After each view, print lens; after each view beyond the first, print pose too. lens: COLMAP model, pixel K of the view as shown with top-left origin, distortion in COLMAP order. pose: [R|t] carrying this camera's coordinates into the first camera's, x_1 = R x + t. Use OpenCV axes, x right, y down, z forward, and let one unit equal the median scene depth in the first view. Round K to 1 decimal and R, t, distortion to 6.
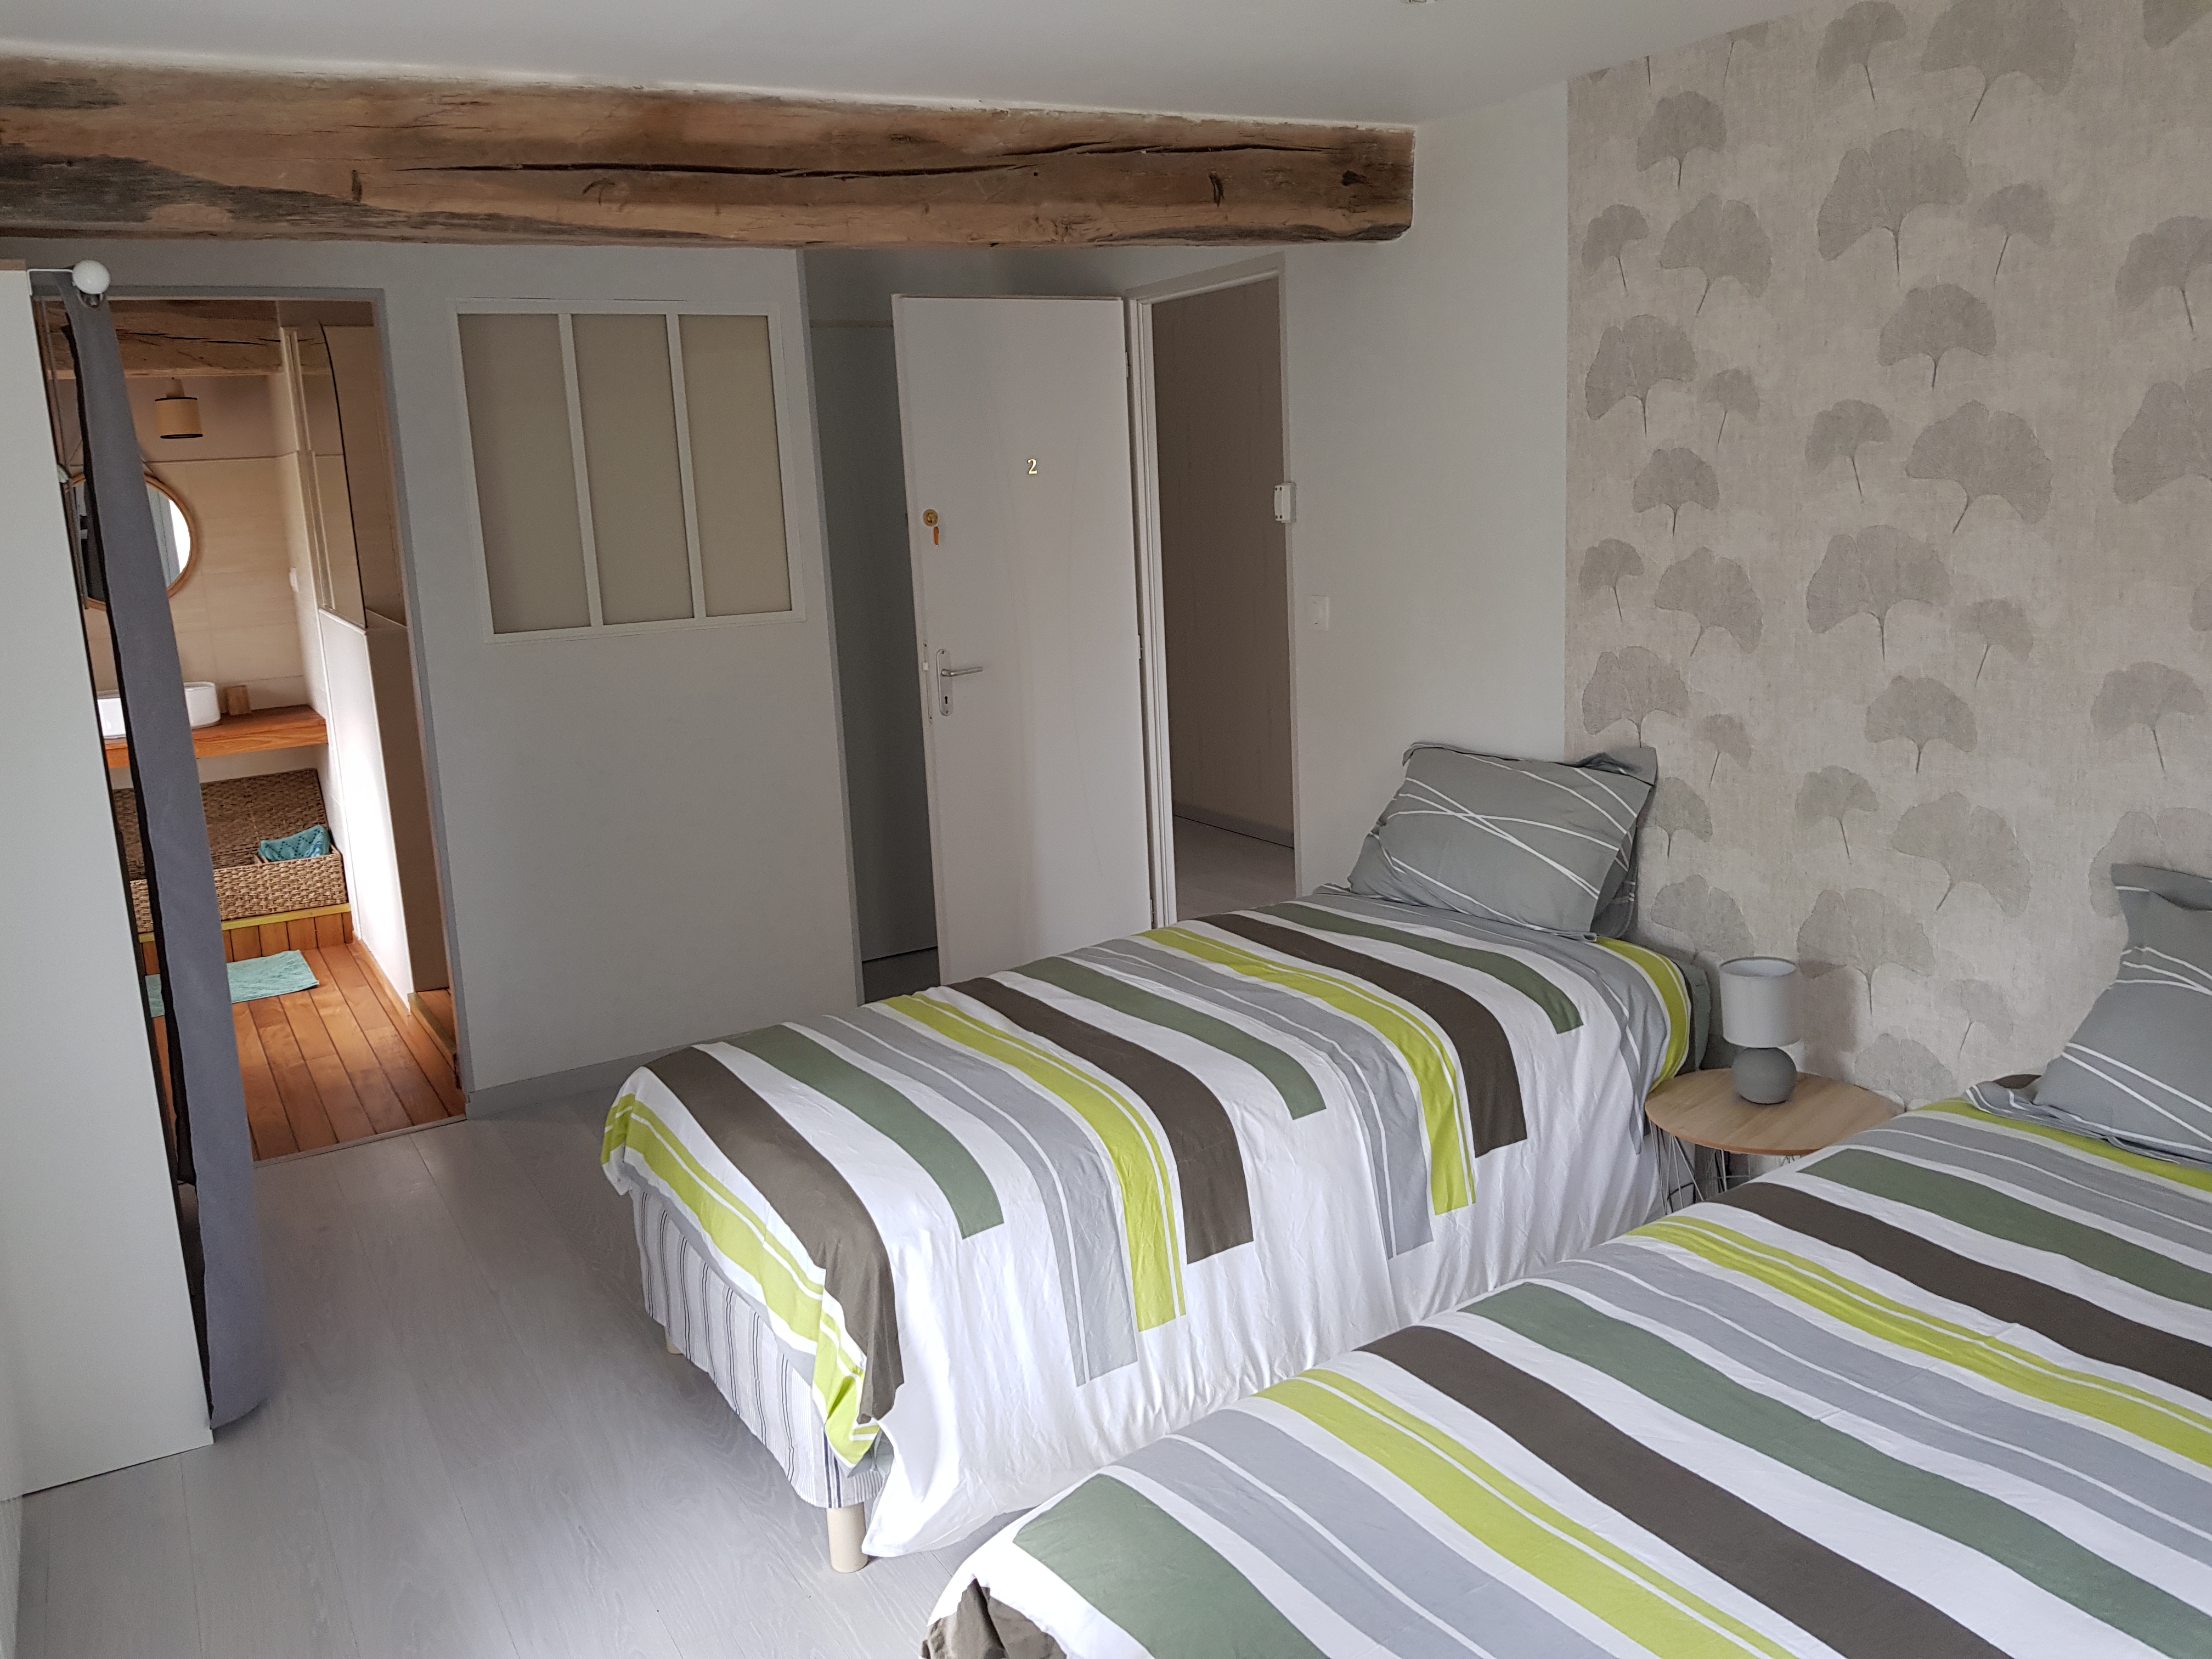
lens RADIAL K [[1718.0, 0, 1099.1], [0, 1718.0, 829.8], [0, 0, 1]] dist [-0.002972, -0.008096]
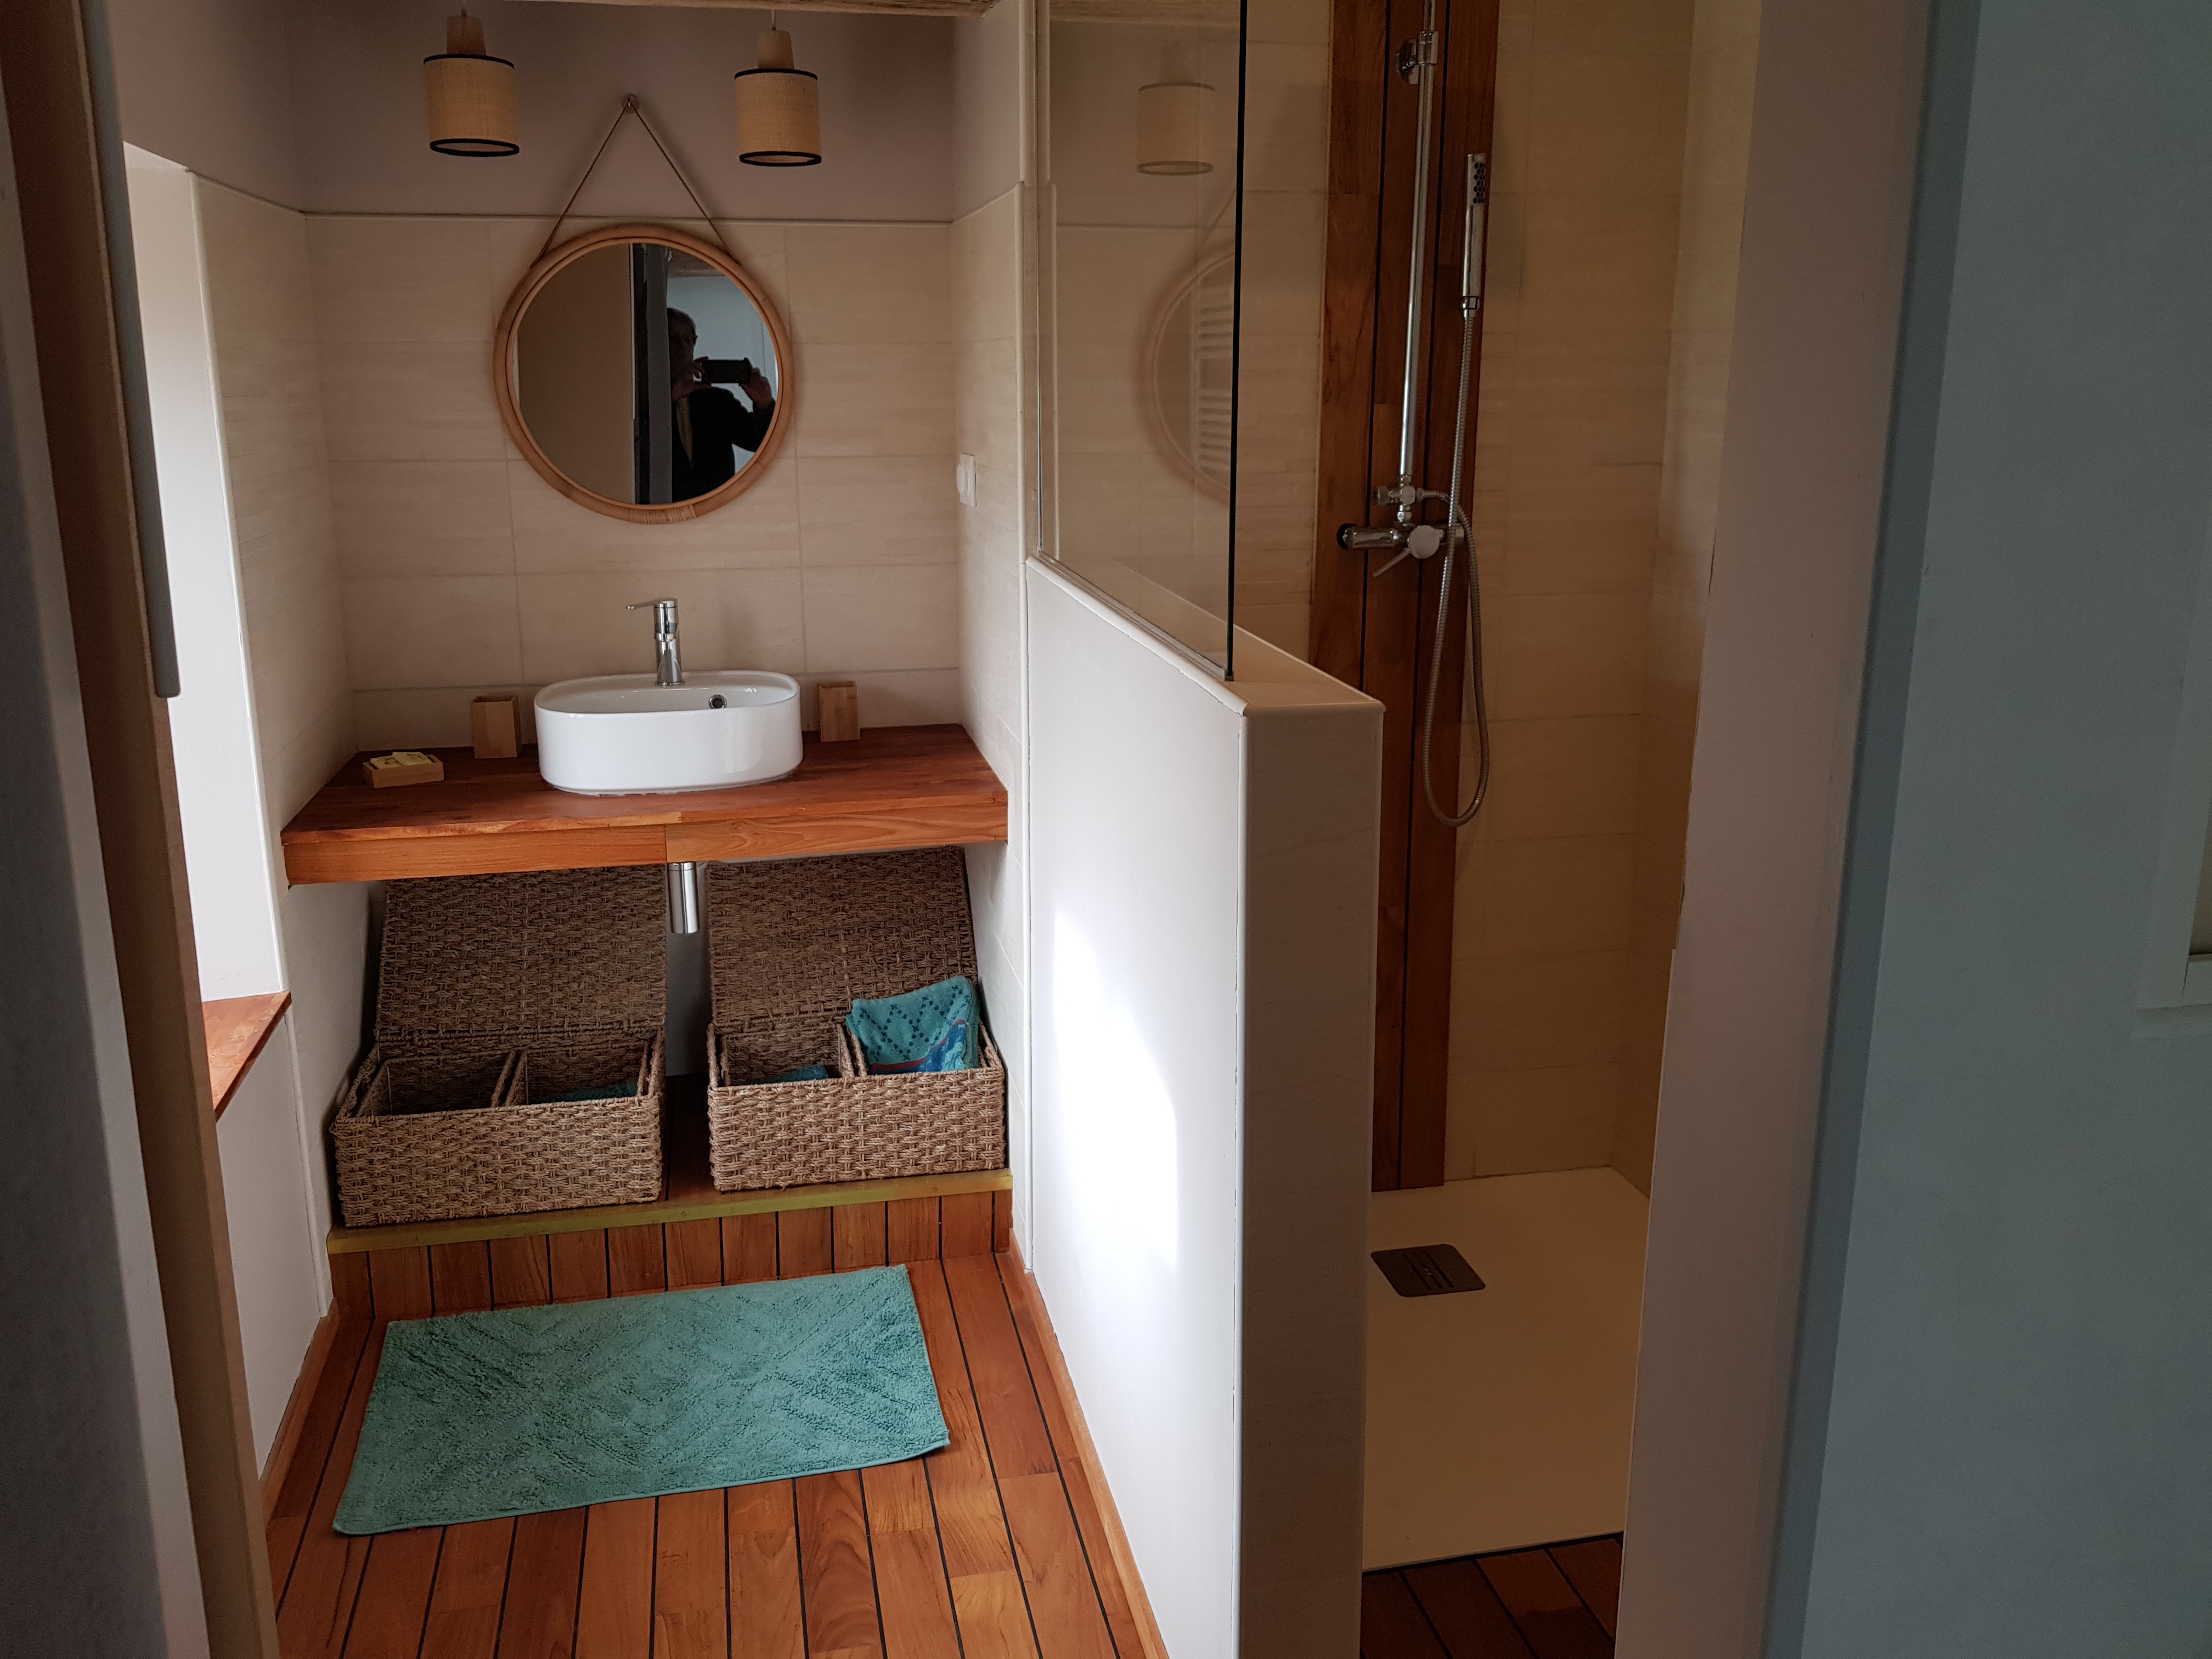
lens RADIAL K [[1718.0, 0, 1109.0], [0, 1718.0, 824.3], [0, 0, 1]] dist [-0.002972, -0.008096]
pose [[0.950580, 0.120329, -0.286215, -0.287807], [-0.105222, 0.992145, 0.067650, -0.088745], [0.292107, -0.034191, 0.955774, 0.559611]]
